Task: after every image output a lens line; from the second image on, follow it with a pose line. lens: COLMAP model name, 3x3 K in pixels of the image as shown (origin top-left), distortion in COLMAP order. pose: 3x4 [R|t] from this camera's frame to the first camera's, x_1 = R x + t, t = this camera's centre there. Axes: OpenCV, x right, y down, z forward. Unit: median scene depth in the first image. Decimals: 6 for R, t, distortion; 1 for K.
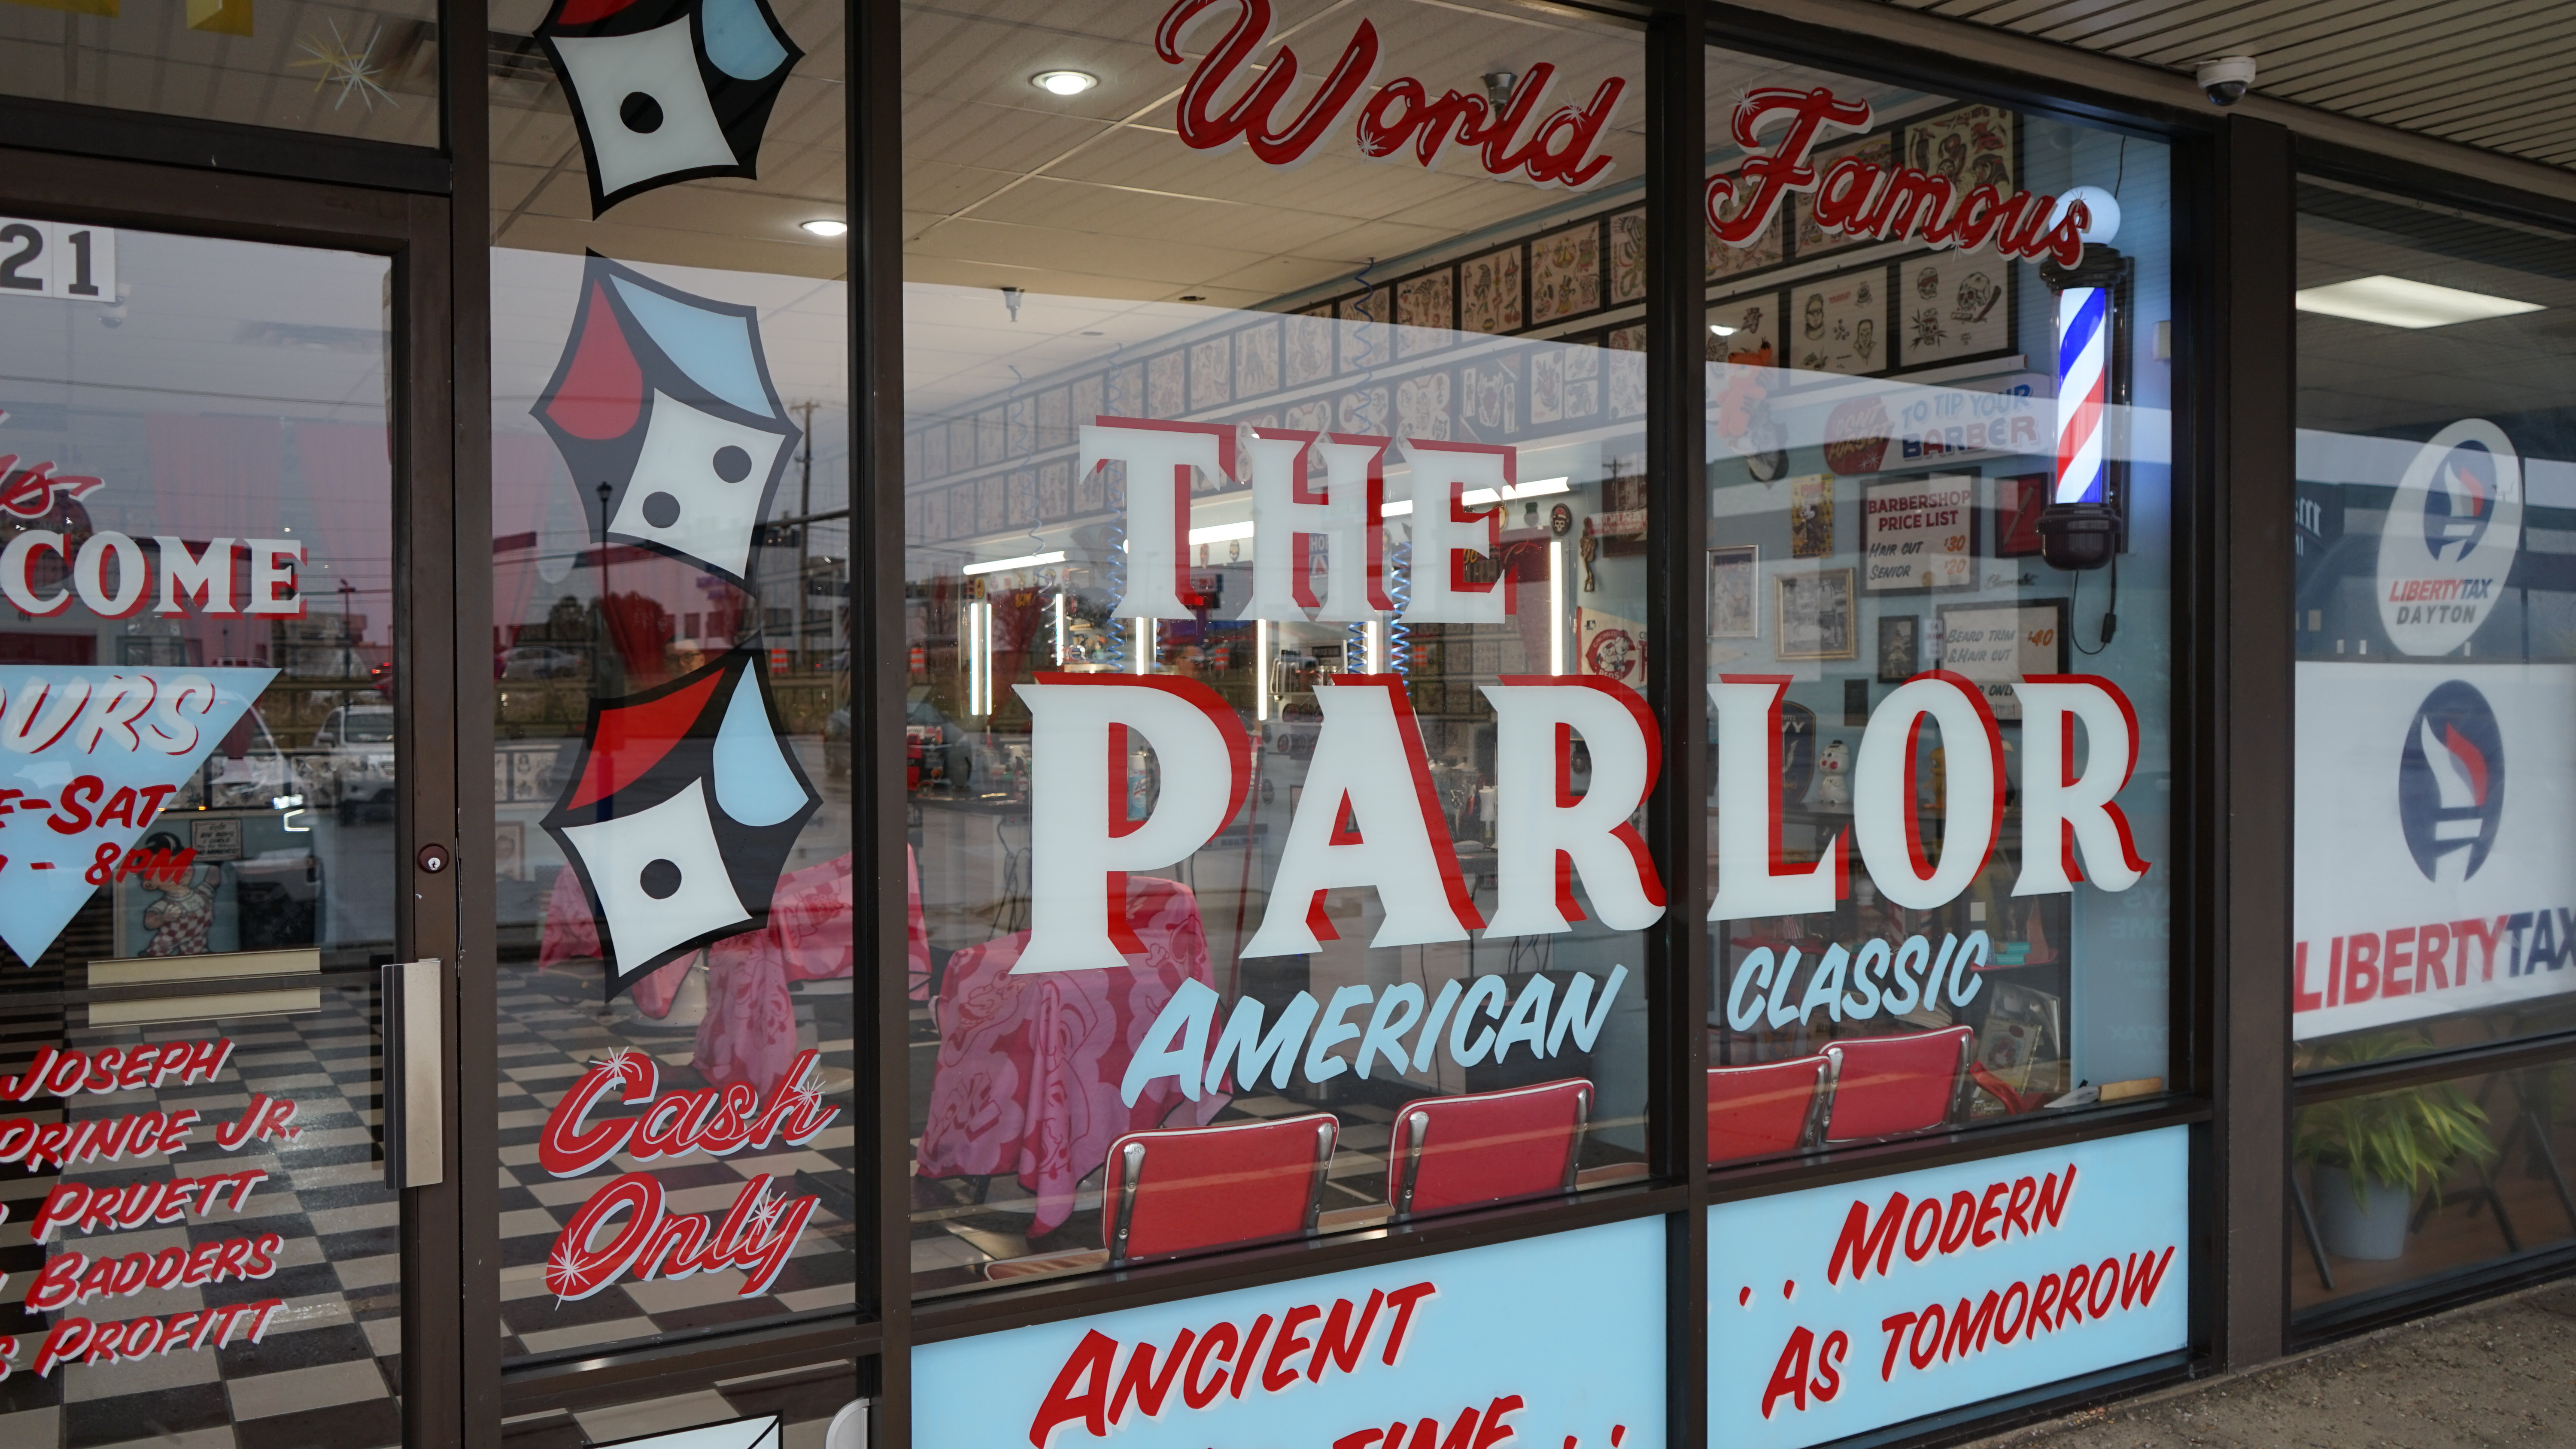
lens RADIAL K [[2041.2, 0, 1282.4], [0, 2041.2, 723.0], [0, 0, 1]] dist [-0.002198, 0.001598]
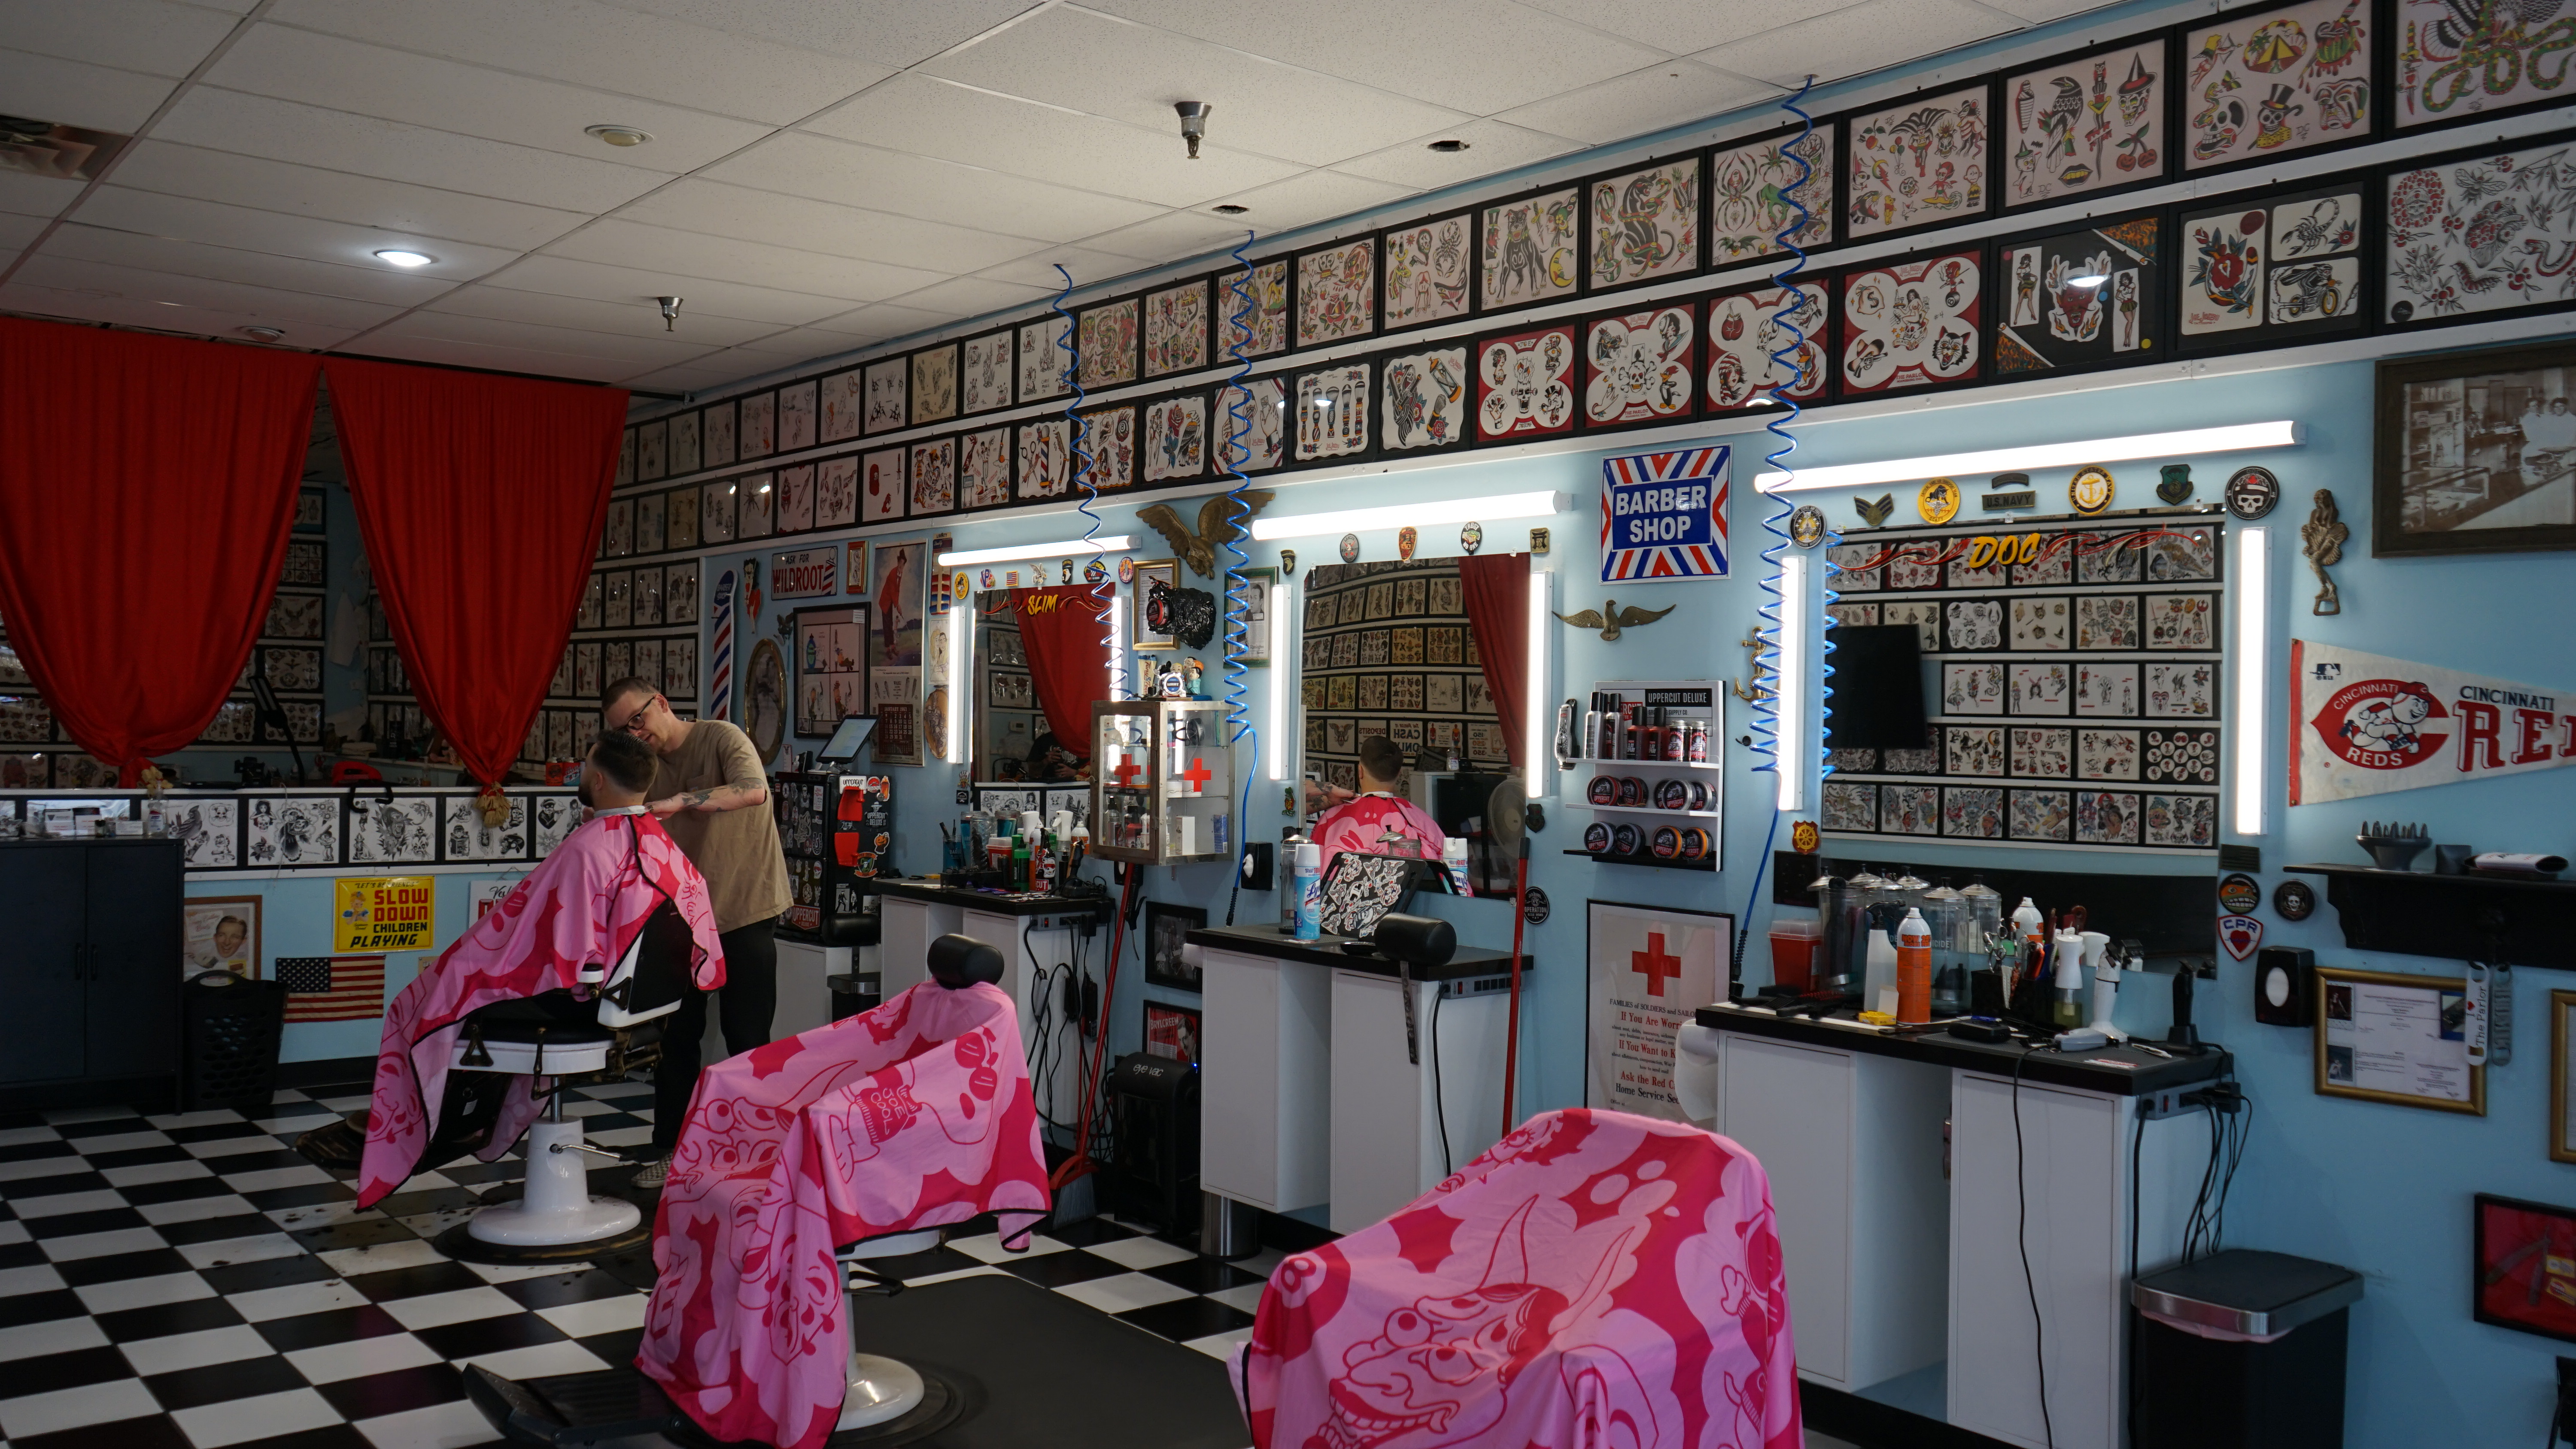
lens RADIAL K [[2039.1, 0, 1286.6], [0, 2039.1, 717.7], [0, 0, 1]] dist [-0.010452, 0.006794]
pose [[0.988596, 0.022615, 0.148881, -0.377125], [-0.020724, 0.999684, -0.014237, -0.032301], [-0.149156, 0.010990, 0.988753, 0.744156]]
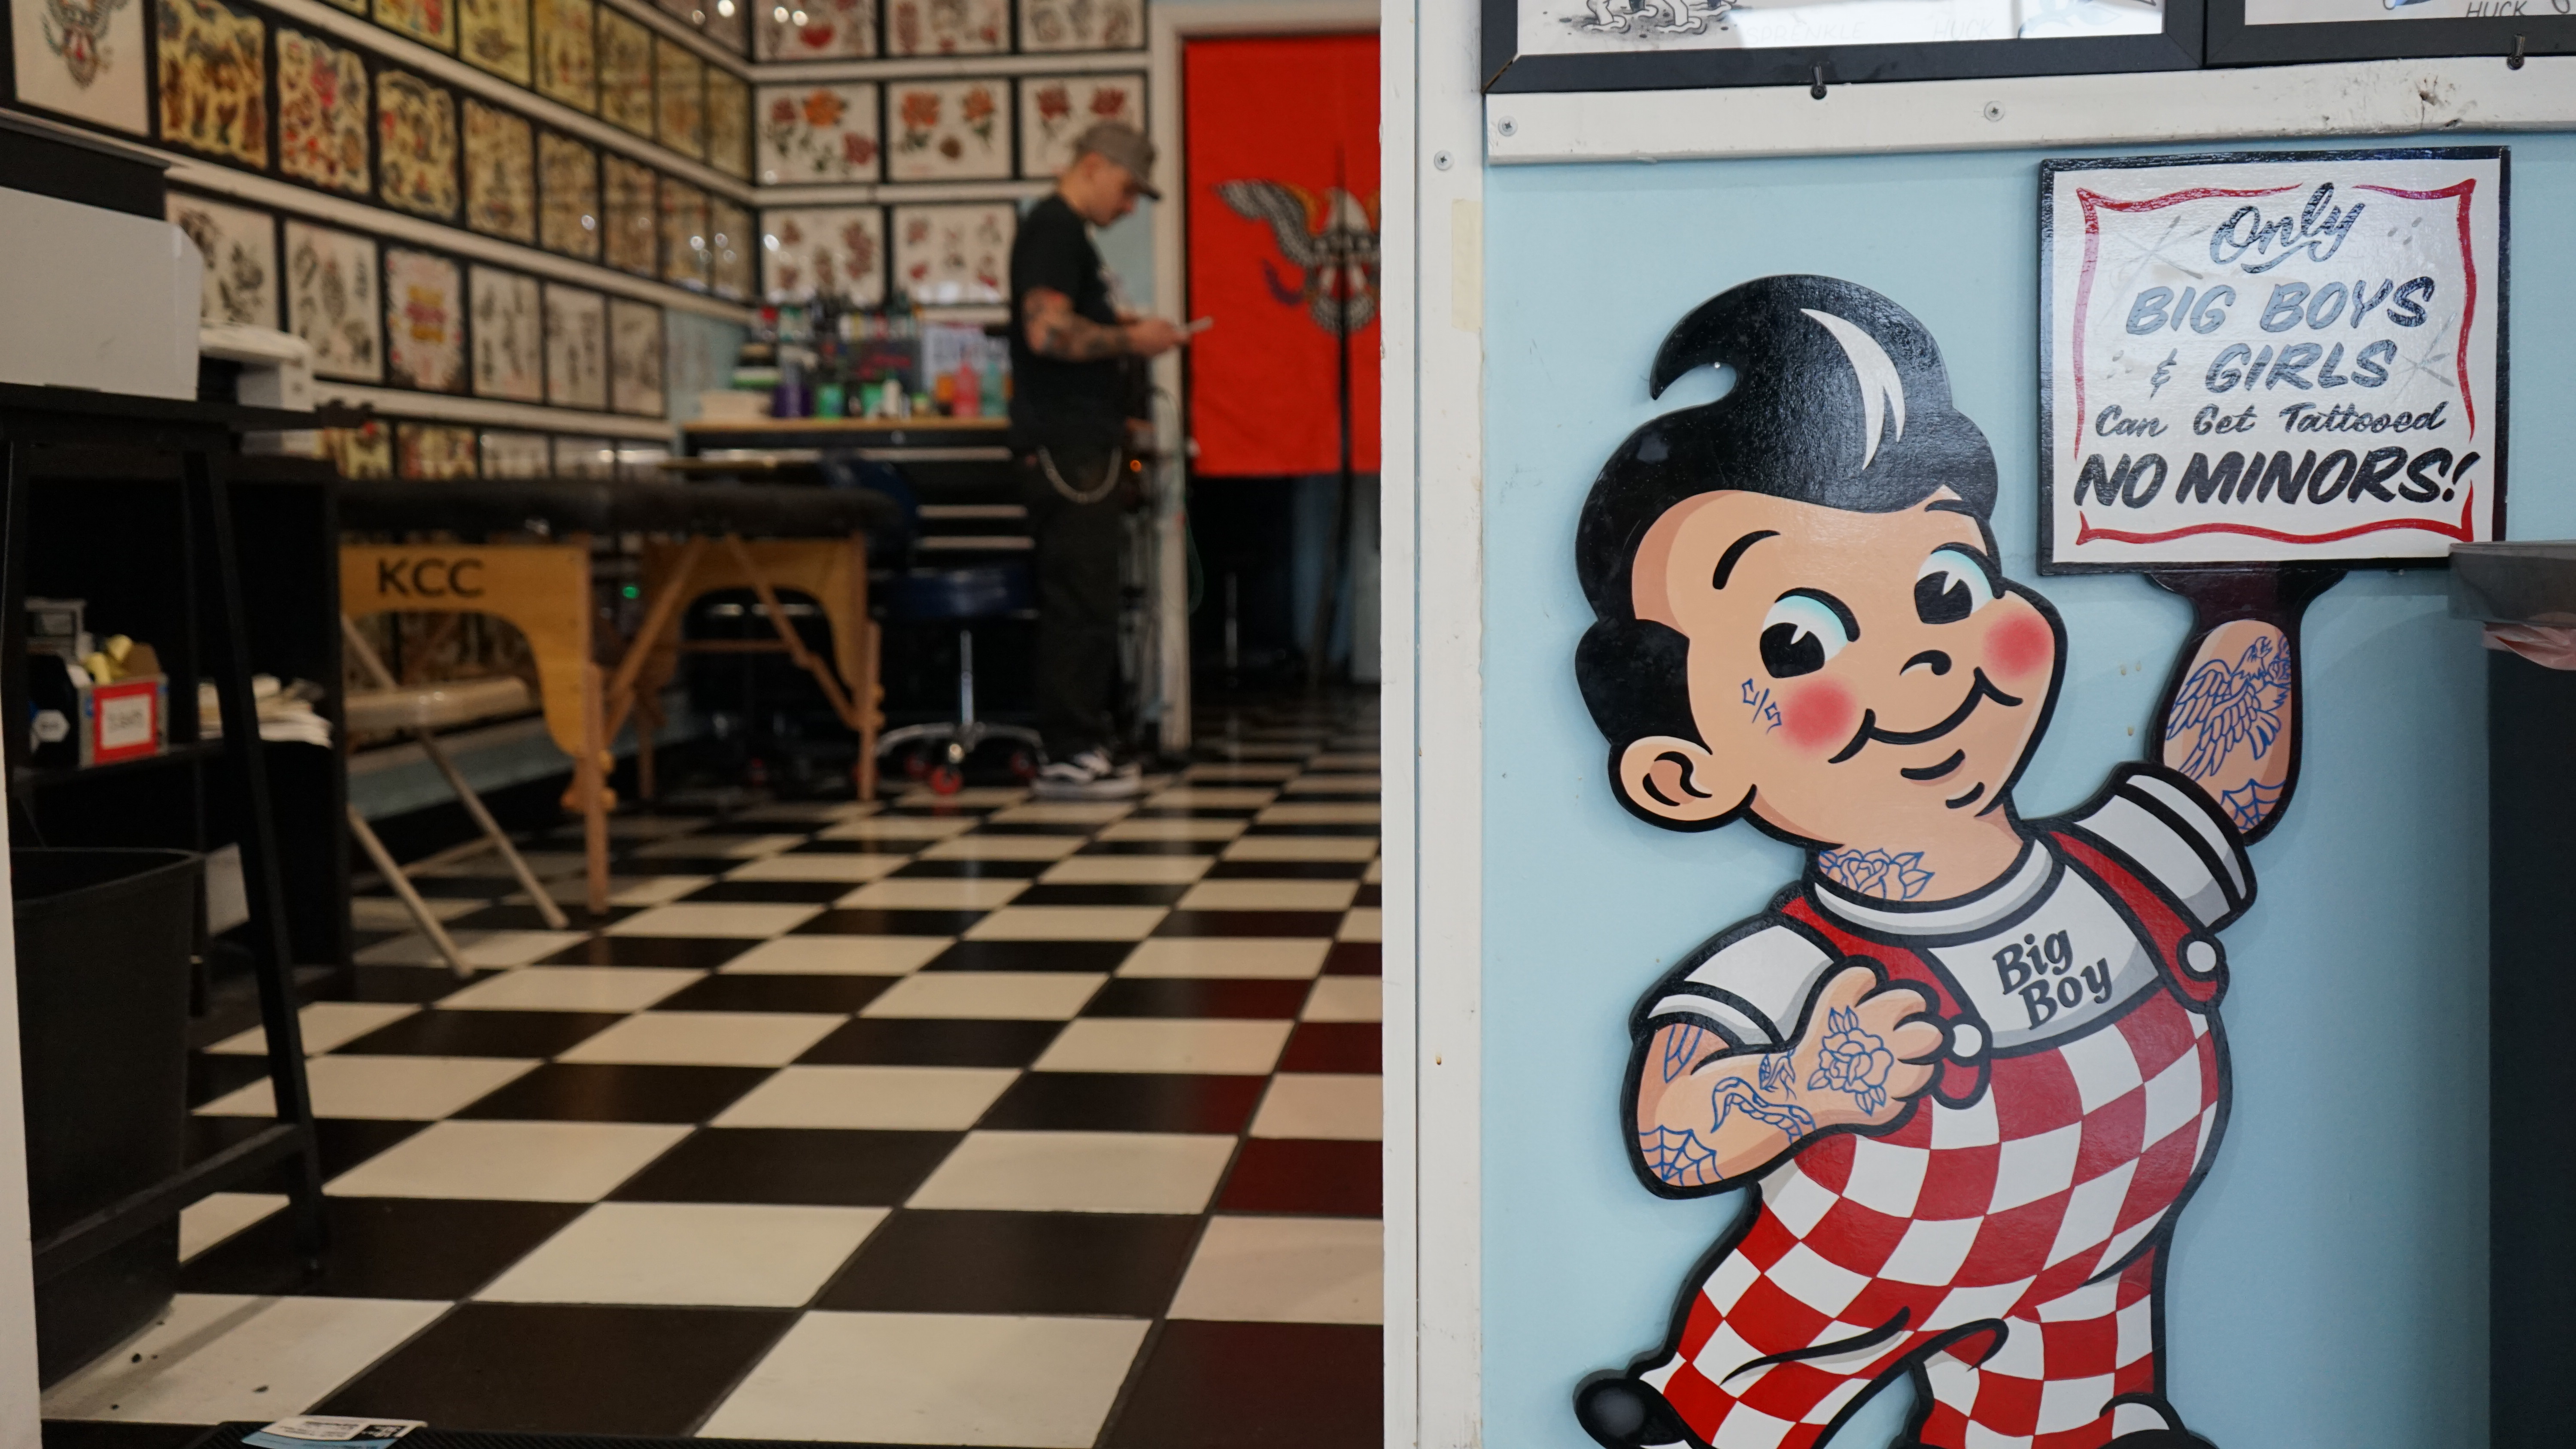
lens RADIAL K [[2425.4, 0, 1288.0], [0, 2425.4, 724.5], [0, 0, 1]] dist [-0.000039, 0.006119]
pose [[0.802775, 0.044777, -0.594598, -1.356159], [-0.000103, 0.997187, 0.074956, 0.183694], [0.596282, -0.060112, 0.800522, 2.422417]]
